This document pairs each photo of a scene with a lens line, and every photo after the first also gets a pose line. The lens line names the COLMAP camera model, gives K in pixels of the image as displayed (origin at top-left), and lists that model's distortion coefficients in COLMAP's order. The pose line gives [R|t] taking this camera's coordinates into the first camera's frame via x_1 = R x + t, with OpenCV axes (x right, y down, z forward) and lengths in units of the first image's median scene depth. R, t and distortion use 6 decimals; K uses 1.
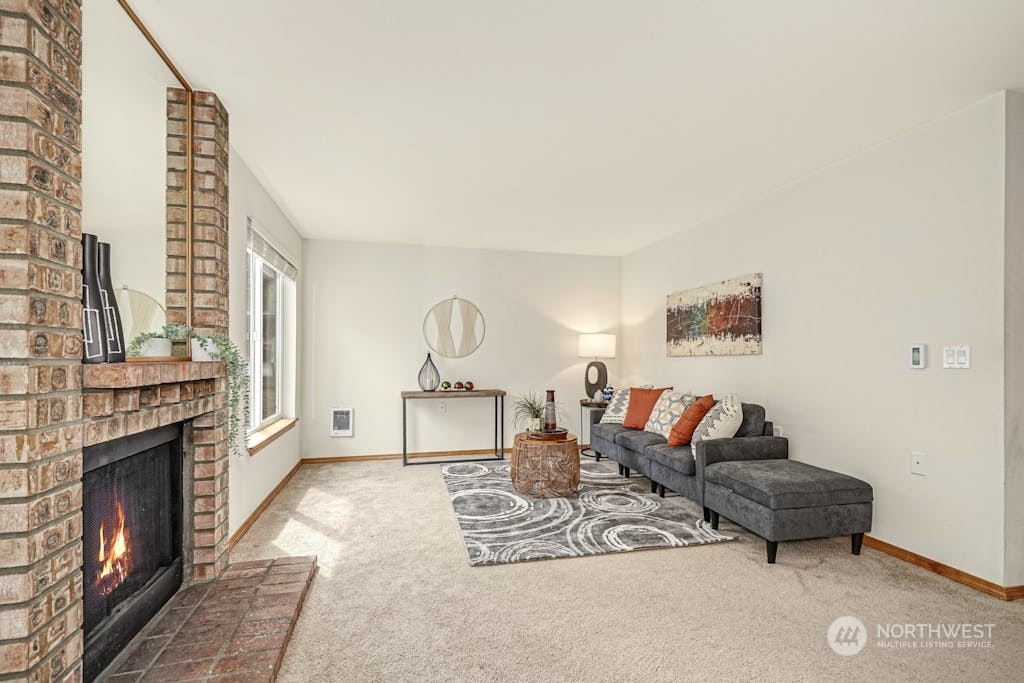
lens RADIAL K [[464.2, 0, 513.4], [0, 464.2, 358.6], [0, 0, 1]] dist [0.001026, 0.000250]
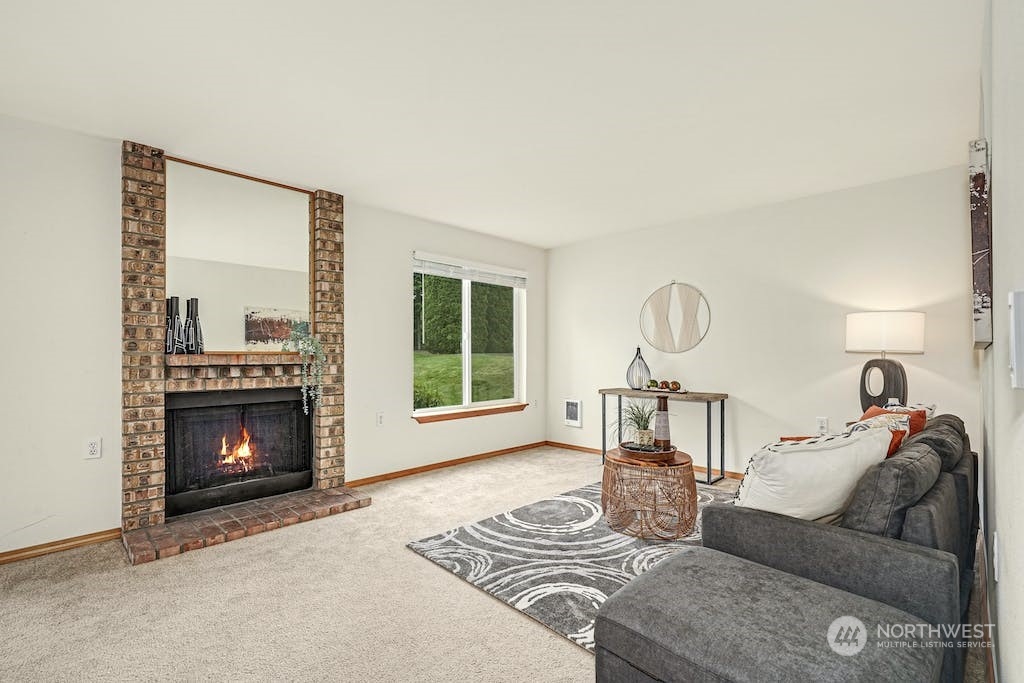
lens RADIAL K [[463.1, 0, 510.2], [0, 463.1, 350.8], [0, 0, 1]] dist [-0.000437, 0.000134]
pose [[0.517240, -0.004112, -0.855831, 0.625457], [-0.002567, 0.999977, -0.006356, 0.001067], [0.855837, 0.005484, 0.517217, 0.424212]]
